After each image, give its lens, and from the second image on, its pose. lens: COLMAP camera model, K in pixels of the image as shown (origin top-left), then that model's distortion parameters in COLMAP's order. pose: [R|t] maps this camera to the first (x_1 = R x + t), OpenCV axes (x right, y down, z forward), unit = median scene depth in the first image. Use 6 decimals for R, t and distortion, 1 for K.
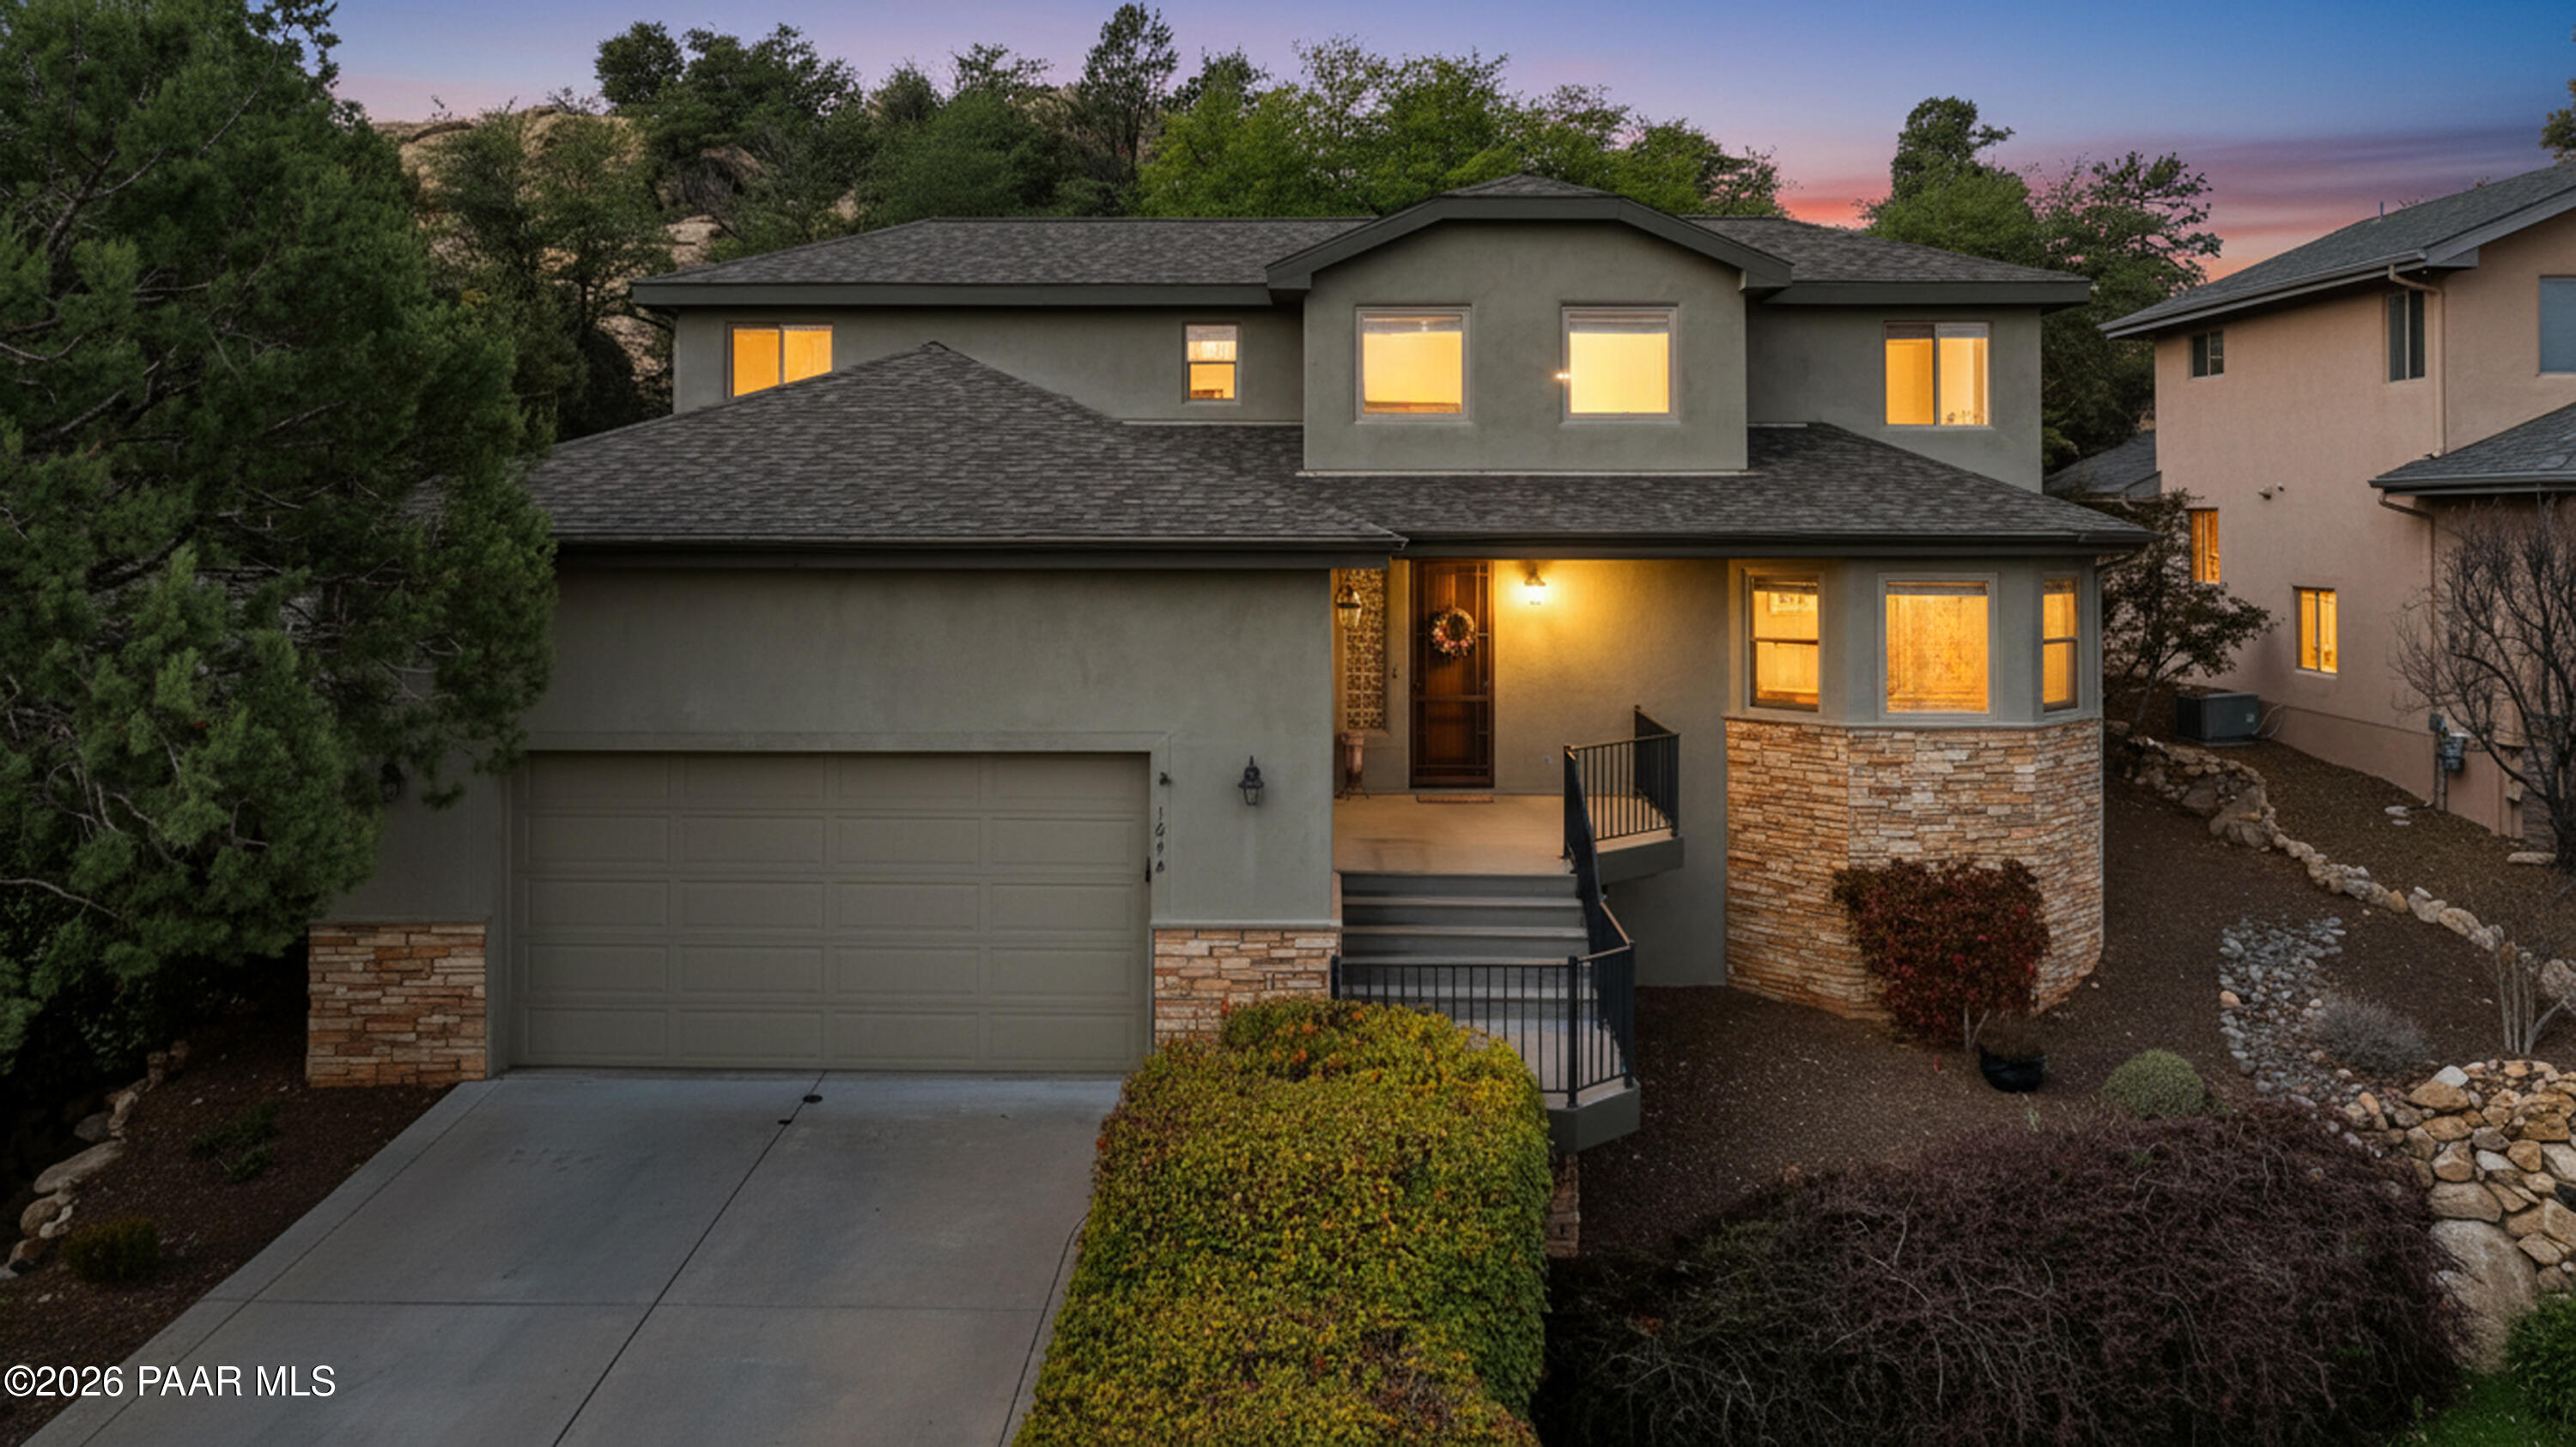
lens RADIAL K [[1863.8, 0, 1336.4], [0, 1863.8, 482.6], [0, 0, 1]] dist [-0.049822, 0.045260]
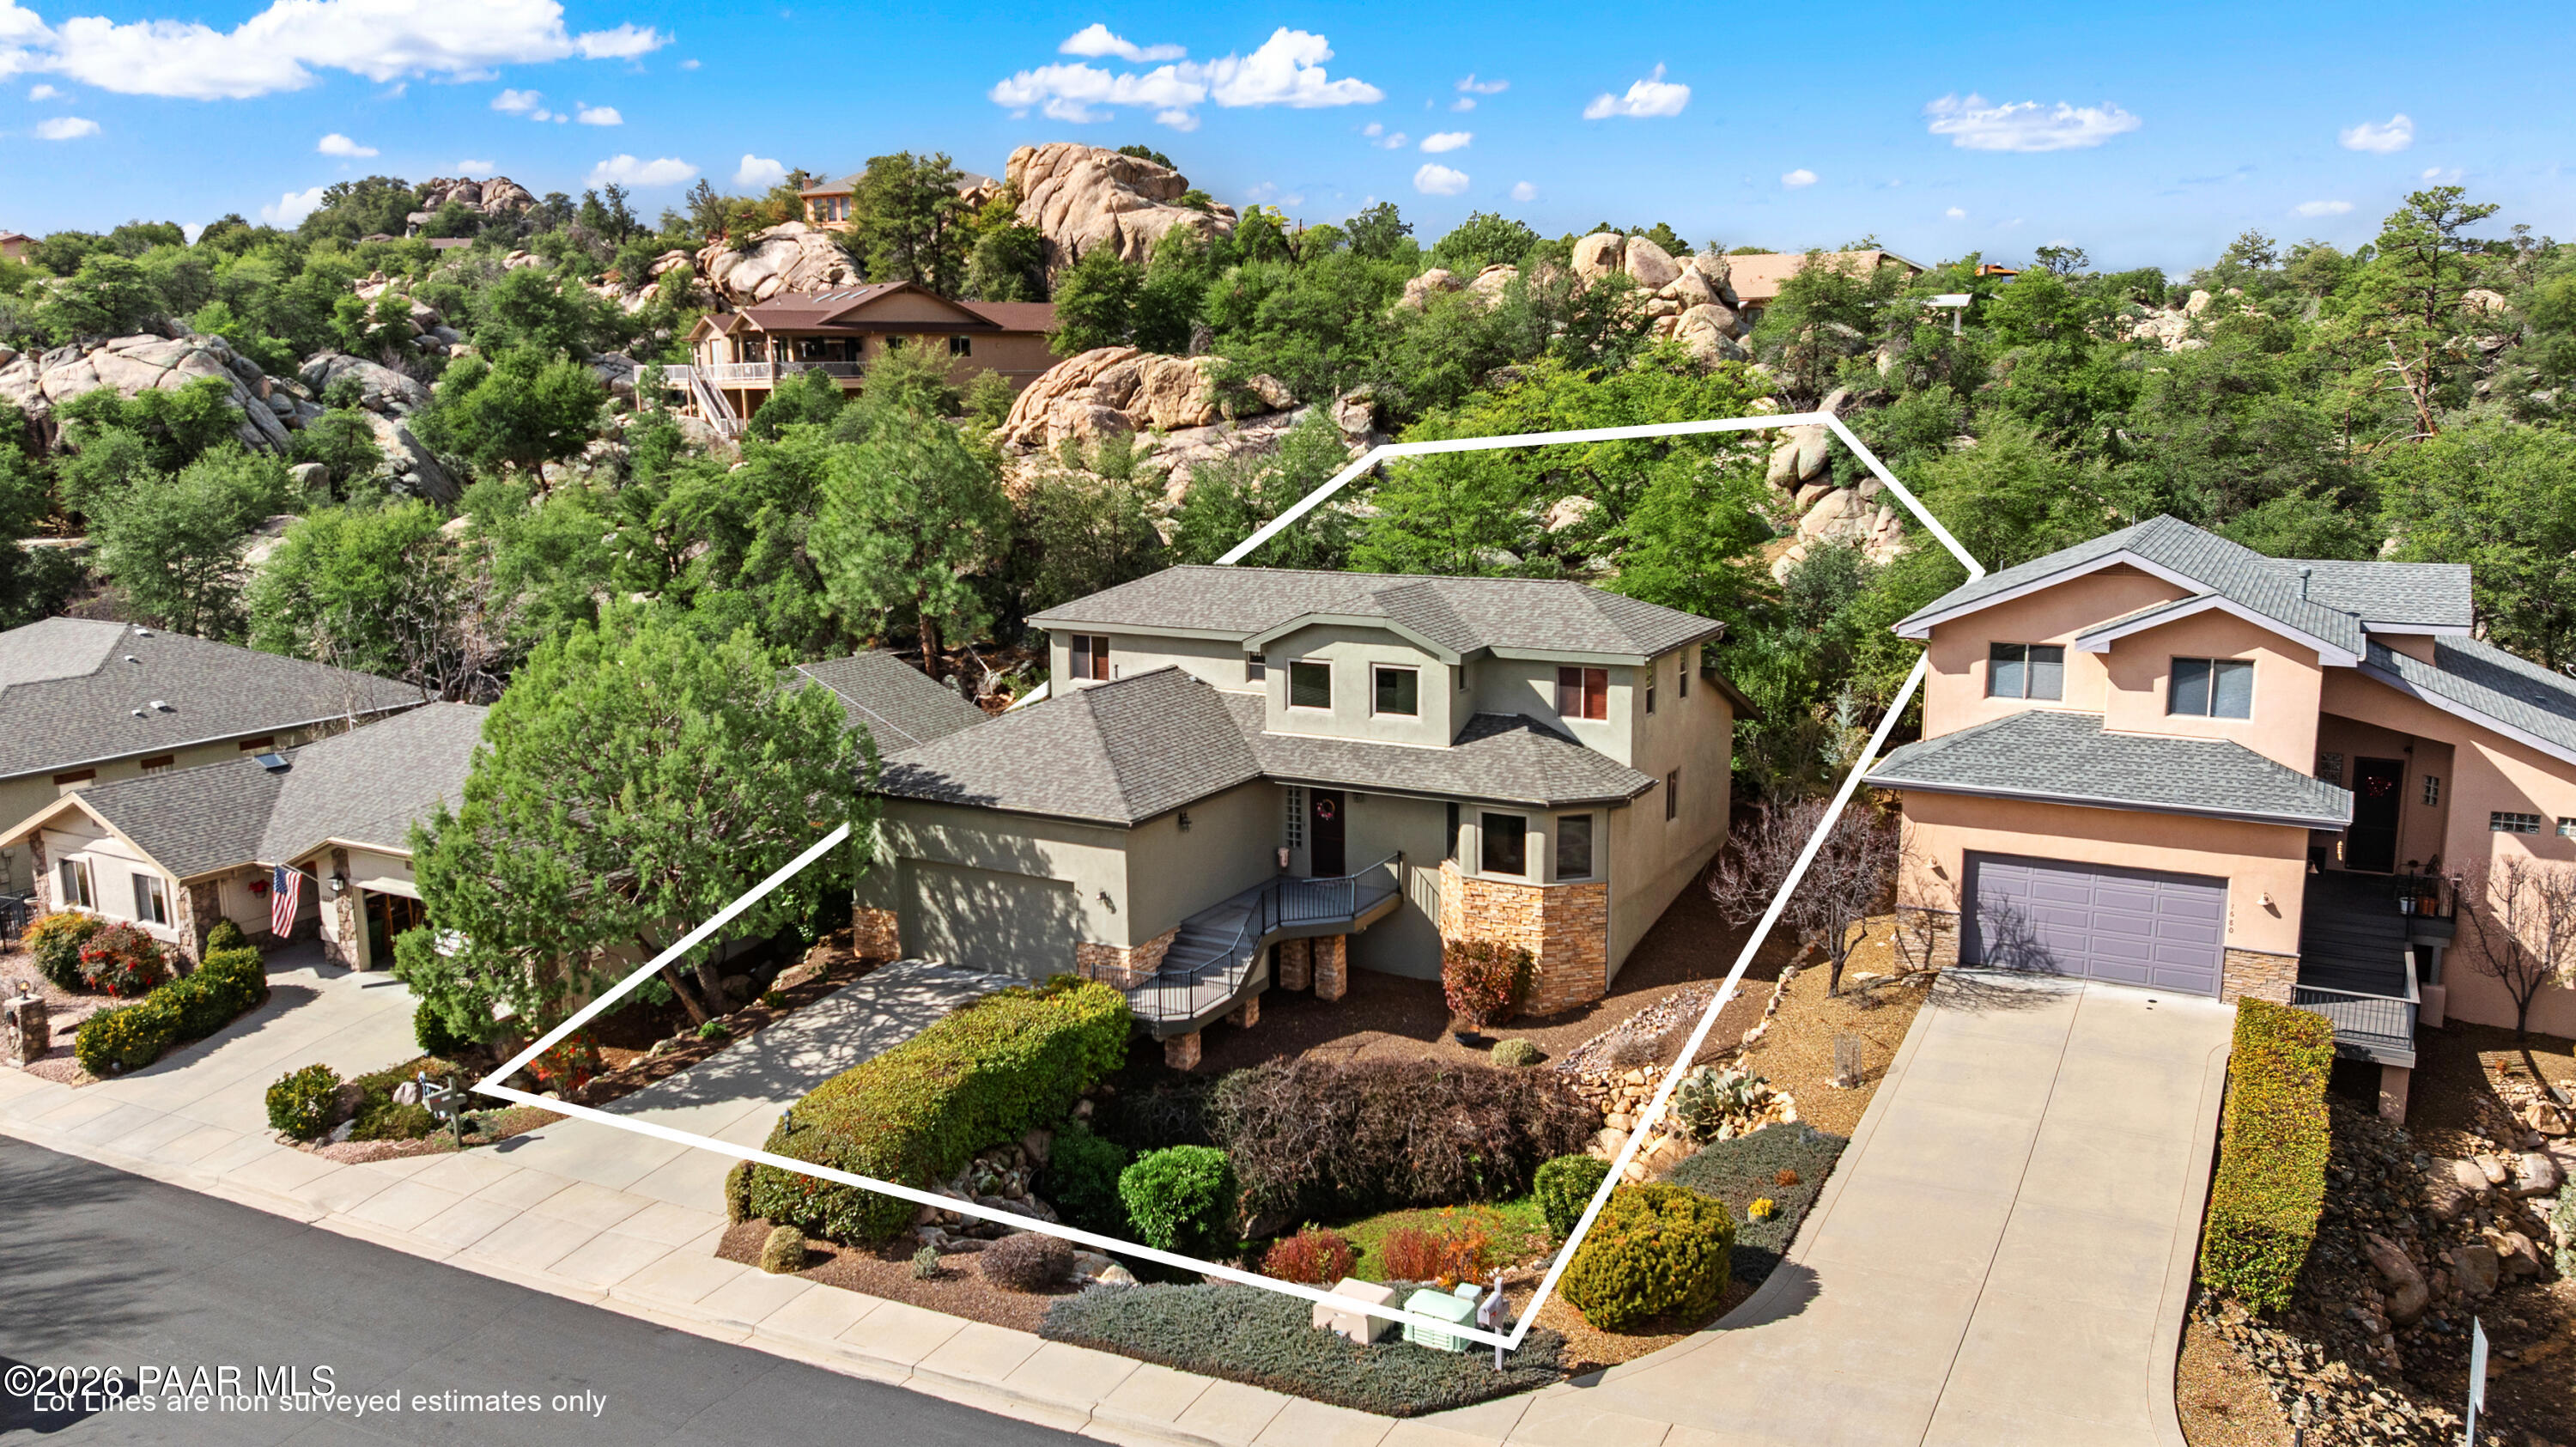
lens RADIAL K [[1849.4, 0, 1368.1], [0, 1849.4, 732.0], [0, 0, 1]] dist [-0.006794, -0.001875]
pose [[0.886481, 0.079528, -0.455881, 0.960092], [0.016355, 0.979123, 0.202610, -0.394567], [0.462476, -0.187066, 0.866673, -0.743590]]
